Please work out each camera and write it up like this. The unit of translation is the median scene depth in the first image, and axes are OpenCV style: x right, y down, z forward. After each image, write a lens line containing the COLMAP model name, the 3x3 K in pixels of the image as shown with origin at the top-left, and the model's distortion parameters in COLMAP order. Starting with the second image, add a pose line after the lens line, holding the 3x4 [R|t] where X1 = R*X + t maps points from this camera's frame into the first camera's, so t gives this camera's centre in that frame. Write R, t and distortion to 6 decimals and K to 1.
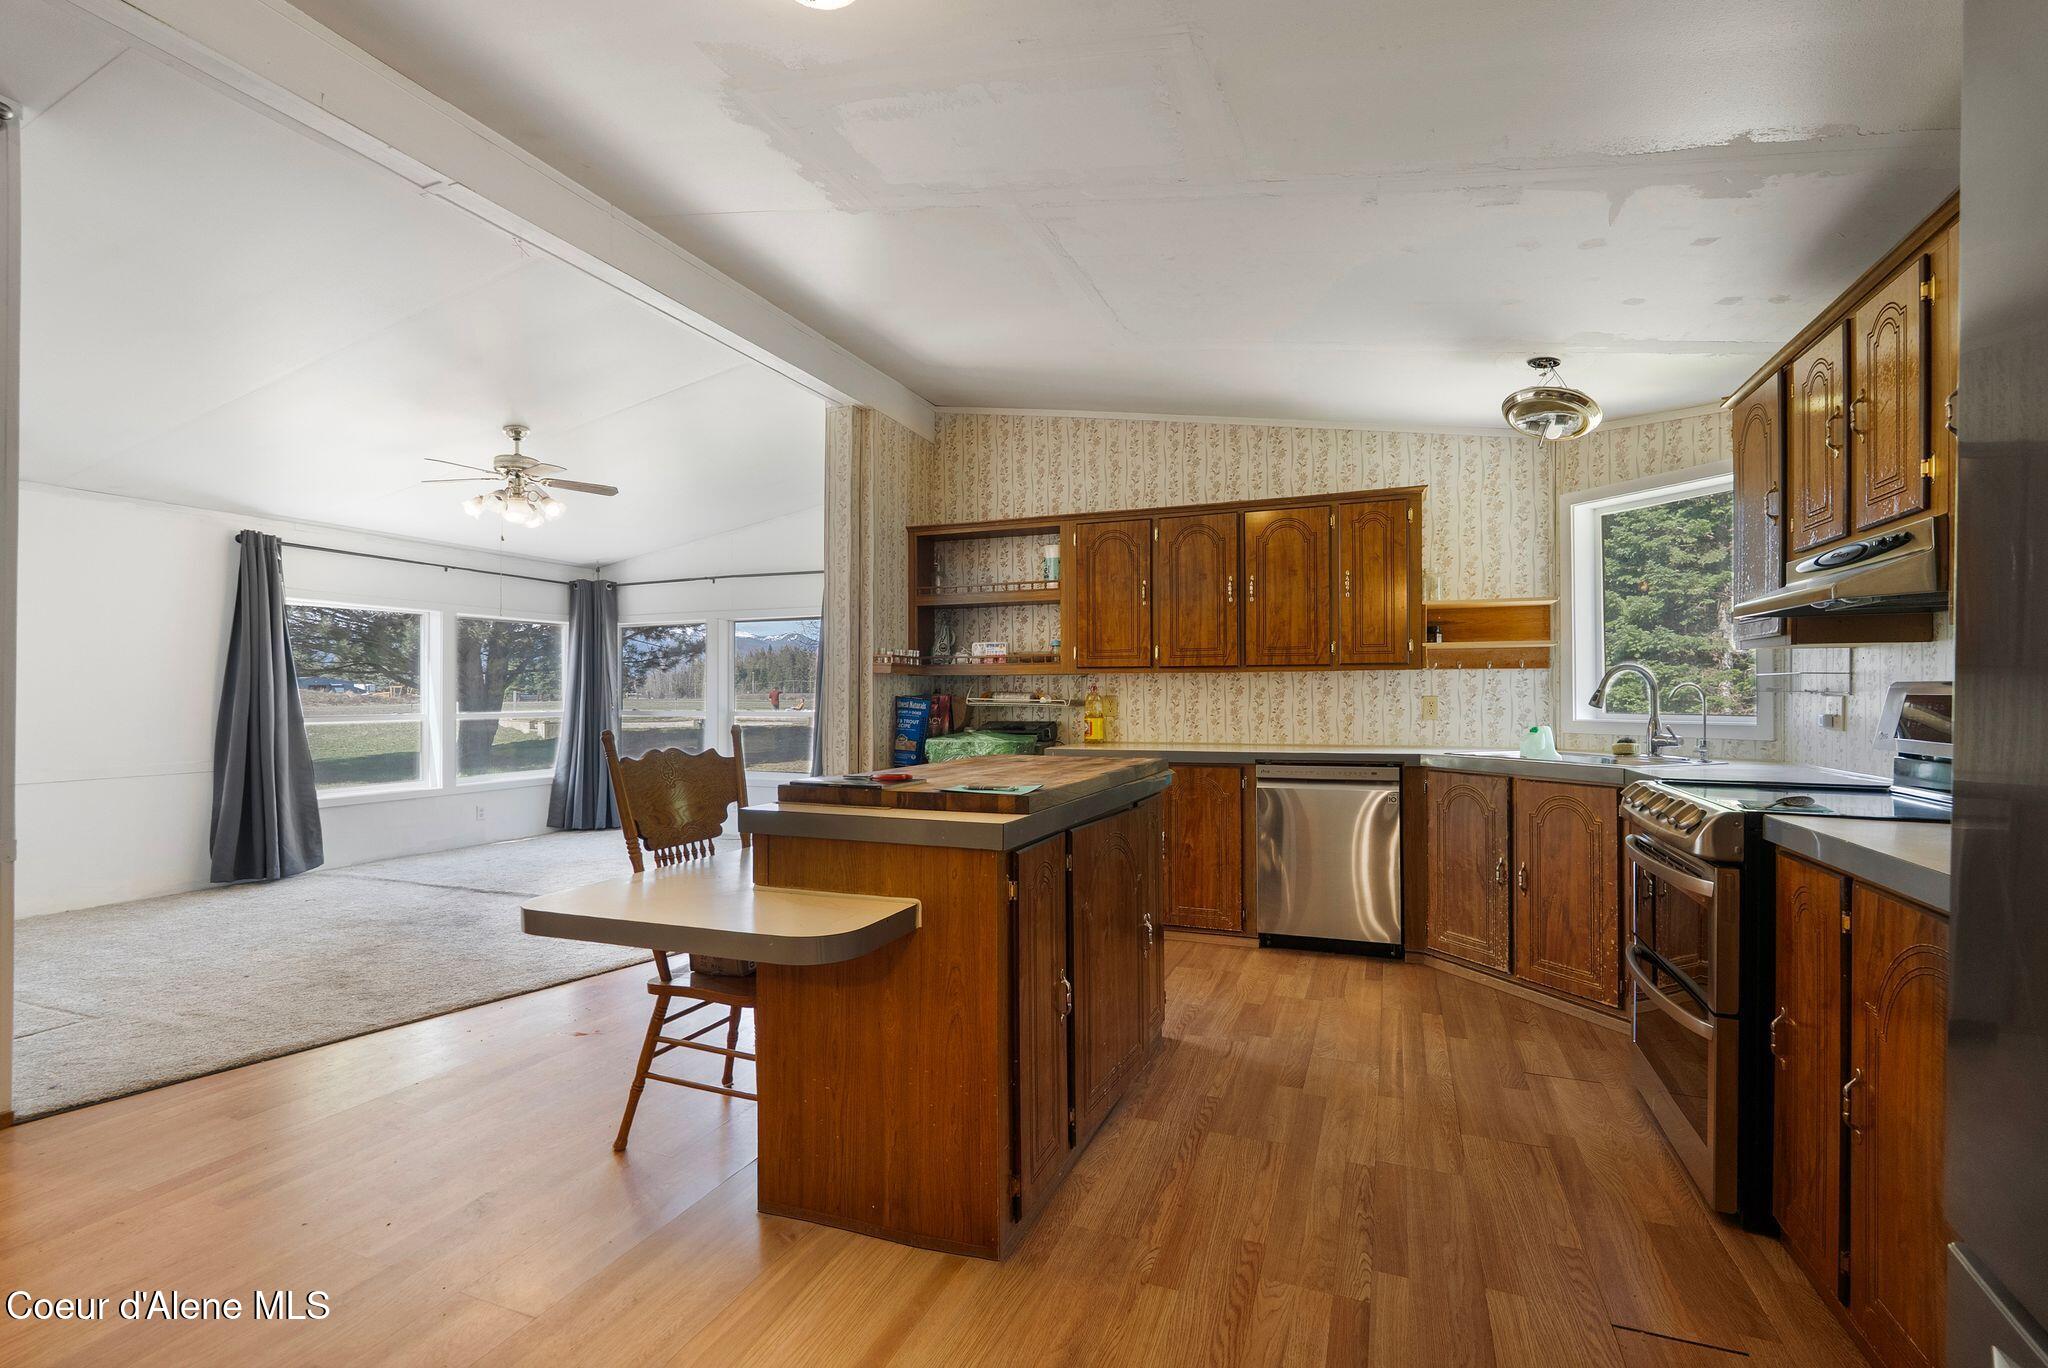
lens RADIAL K [[883.5, 0, 1032.6], [0, 883.5, 697.6], [0, 0, 1]] dist [-0.001067, -0.000013]
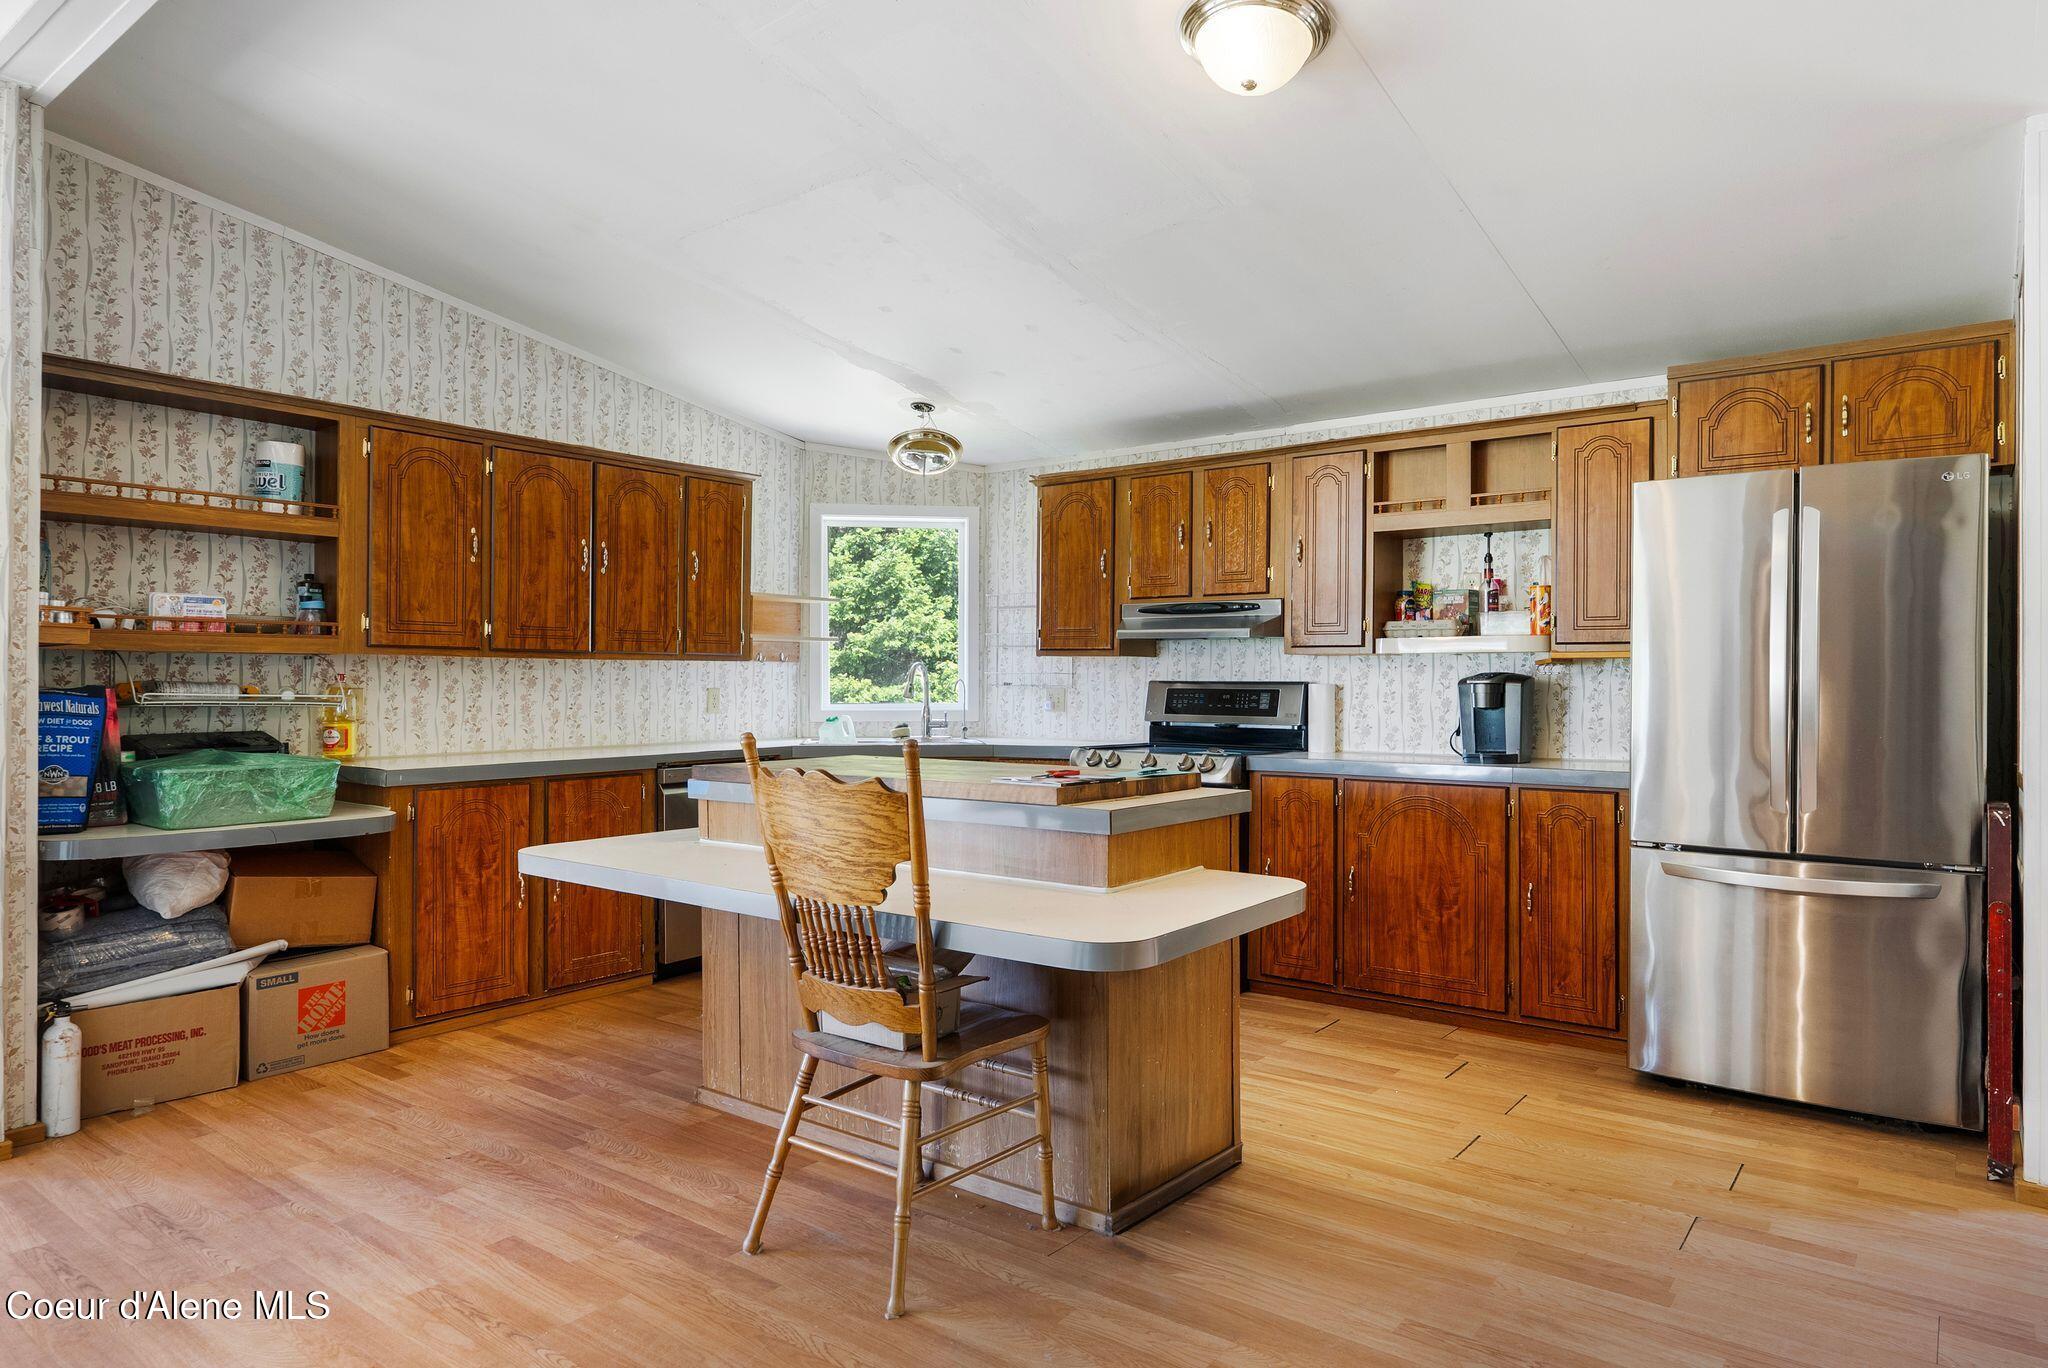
lens RADIAL K [[1255.4, 0, 1026.8], [0, 1255.4, 682.4], [0, 0, 1]] dist [0.002913, 0.000373]
pose [[0.275738, 0.003571, 0.961226, -0.710481], [0.003676, 0.999982, -0.004769, -0.000431], [-0.961226, 0.004848, 0.275720, 0.279683]]
